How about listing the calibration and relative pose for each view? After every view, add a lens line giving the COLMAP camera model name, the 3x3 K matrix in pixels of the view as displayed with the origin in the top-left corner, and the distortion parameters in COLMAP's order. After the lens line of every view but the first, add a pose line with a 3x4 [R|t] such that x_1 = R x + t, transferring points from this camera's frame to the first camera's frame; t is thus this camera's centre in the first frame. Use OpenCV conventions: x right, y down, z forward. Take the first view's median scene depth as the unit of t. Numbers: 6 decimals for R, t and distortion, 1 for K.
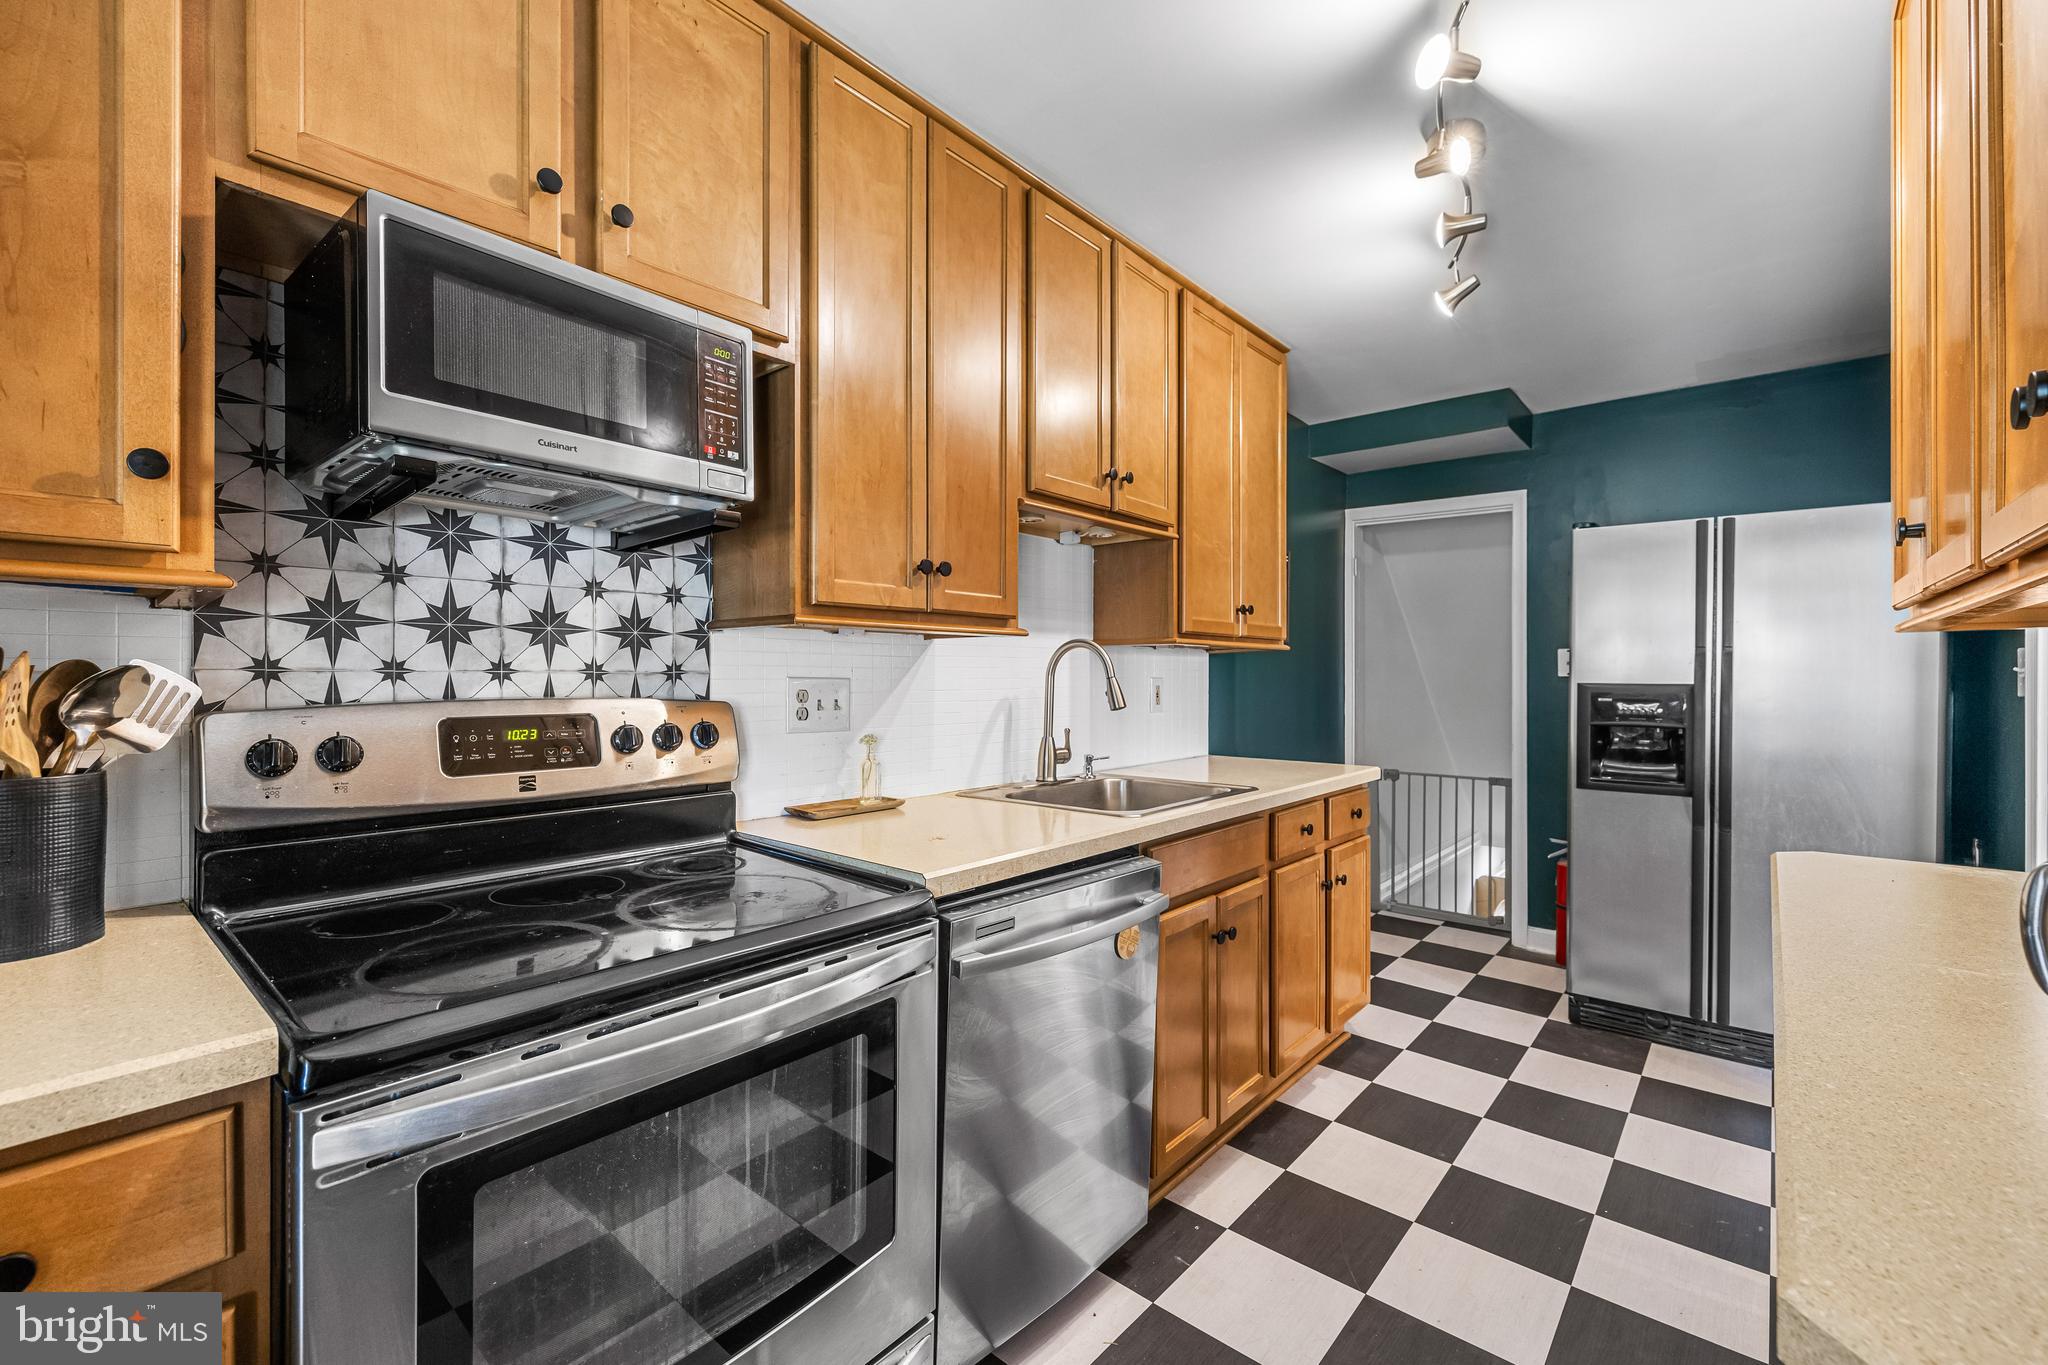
lens RADIAL K [[859.6, 0, 1033.2], [0, 859.6, 686.8], [0, 0, 1]] dist [0.002023, 0.000214]
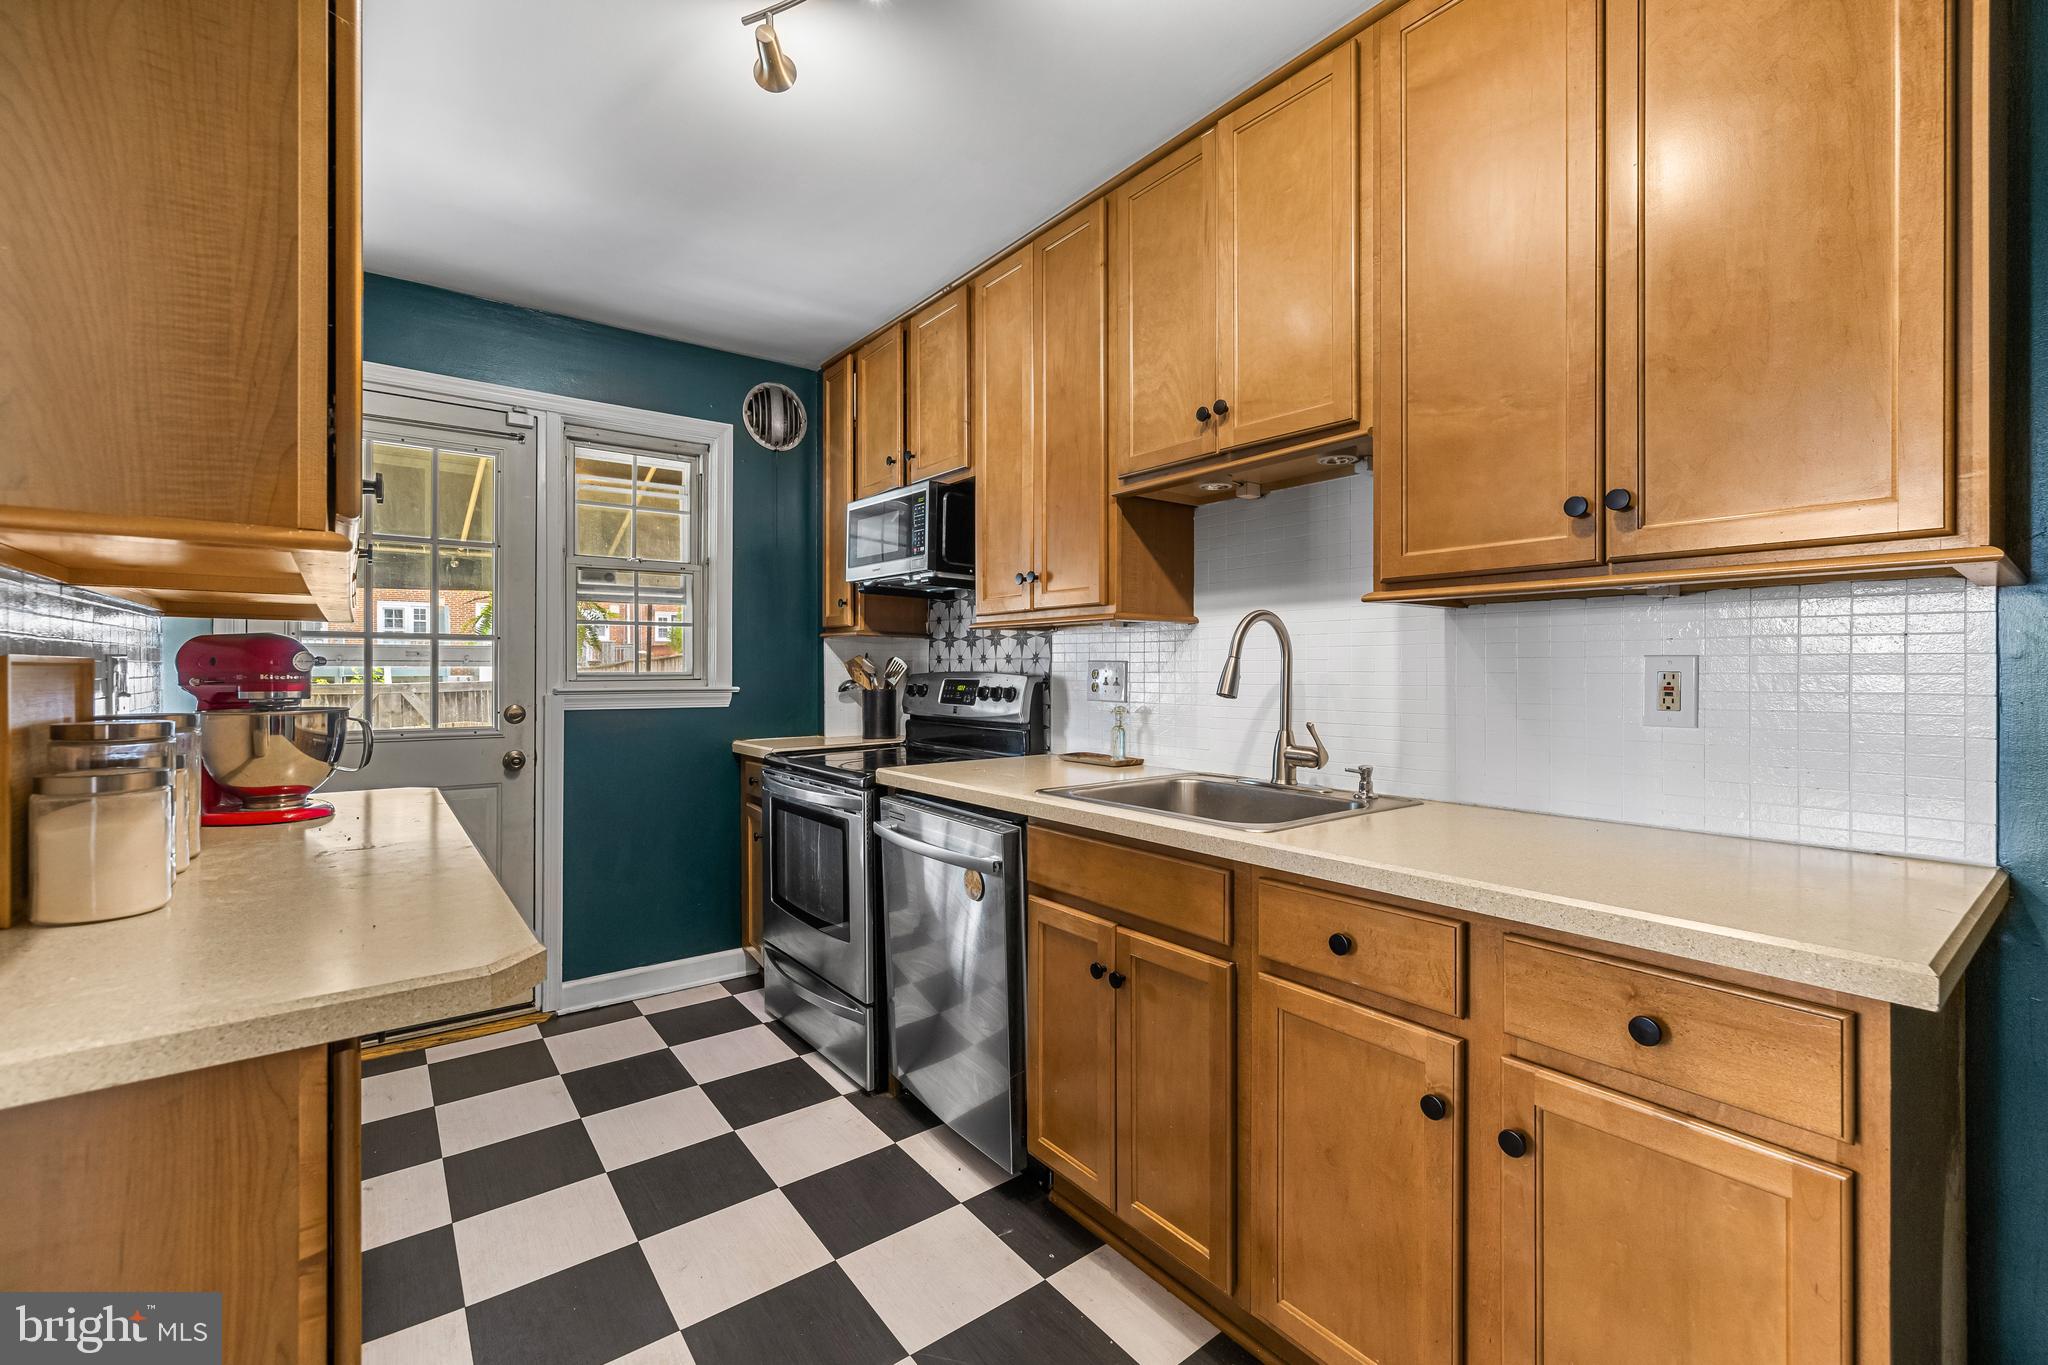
lens RADIAL K [[859.6, 0, 1030.7], [0, 859.6, 664.4], [0, 0, 1]] dist [0.002023, 0.000214]
pose [[-0.204808, -0.000654, -0.978802, 1.297033], [-0.007754, 0.999969, 0.000955, -0.006577], [0.978771, 0.007786, -0.204807, 1.392724]]
